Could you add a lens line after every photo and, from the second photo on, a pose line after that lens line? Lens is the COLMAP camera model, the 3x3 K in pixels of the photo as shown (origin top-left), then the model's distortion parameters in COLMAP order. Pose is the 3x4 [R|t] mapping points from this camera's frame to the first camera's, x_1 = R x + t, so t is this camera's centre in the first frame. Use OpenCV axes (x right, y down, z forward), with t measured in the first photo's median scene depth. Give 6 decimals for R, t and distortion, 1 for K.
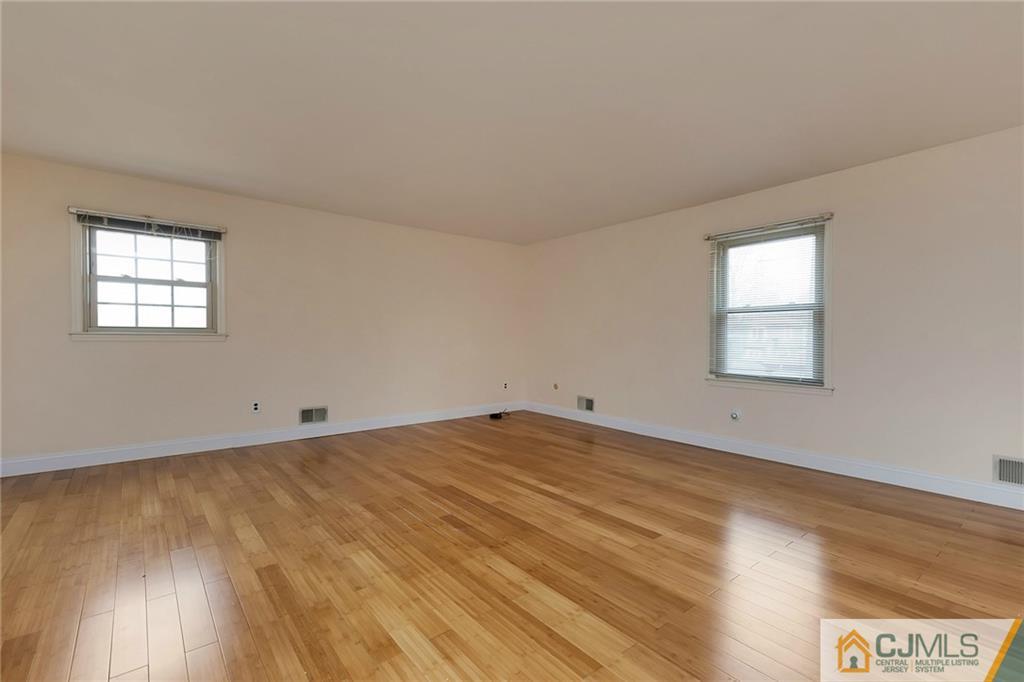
lens RADIAL K [[467.9, 0, 505.5], [0, 467.9, 341.7], [0, 0, 1]] dist [0.014838, 0.000157]
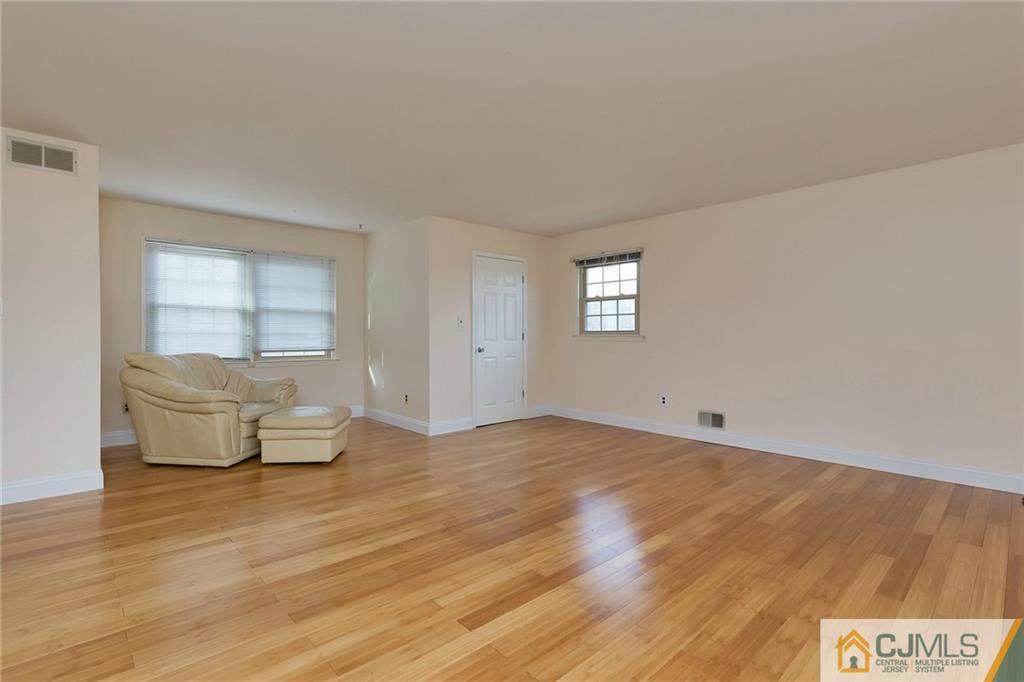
lens RADIAL K [[467.9, 0, 505.5], [0, 467.9, 341.7], [0, 0, 1]] dist [0.014838, 0.000157]
pose [[0.070073, 0.011201, -0.997479, 0.664497], [-0.006089, 0.999923, 0.010800, -0.013076], [0.997523, 0.005317, 0.070136, 0.651295]]
